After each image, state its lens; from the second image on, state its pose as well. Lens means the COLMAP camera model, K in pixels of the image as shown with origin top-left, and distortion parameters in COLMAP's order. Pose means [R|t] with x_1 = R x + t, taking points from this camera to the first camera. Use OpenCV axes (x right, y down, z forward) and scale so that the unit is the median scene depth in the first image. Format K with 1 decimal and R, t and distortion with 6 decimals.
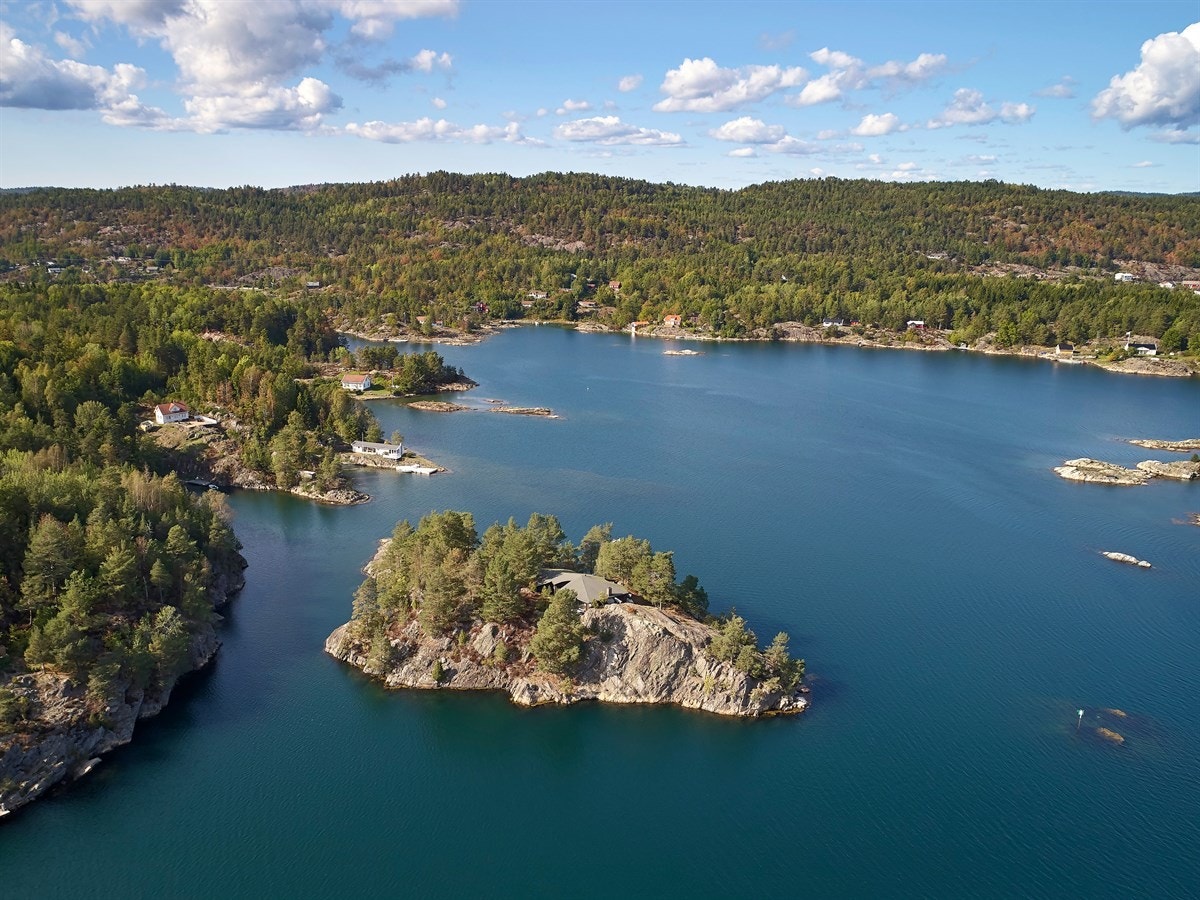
lens RADIAL K [[1121.5, 0, 665.6], [0, 1121.5, 451.0], [0, 0, 1]] dist [-0.012259, -0.001712]
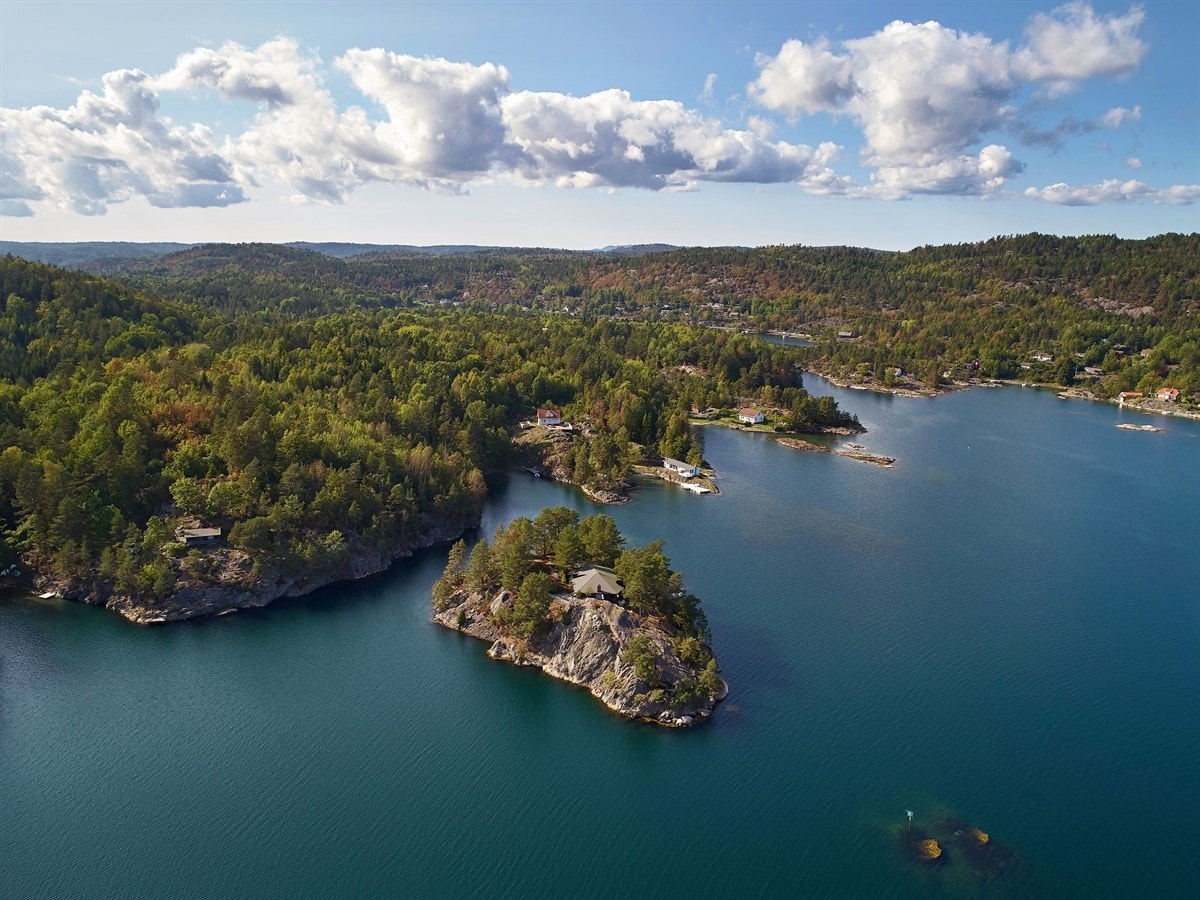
lens RADIAL K [[1089.5, 0, 596.4], [0, 1089.5, 417.6], [0, 0, 1]] dist [-0.020663, 0.005082]
pose [[0.755972, 0.103683, -0.646340, 0.215653], [-0.152806, 0.988049, -0.020227, -0.008834], [0.636519, 0.114056, 0.762781, 0.036426]]
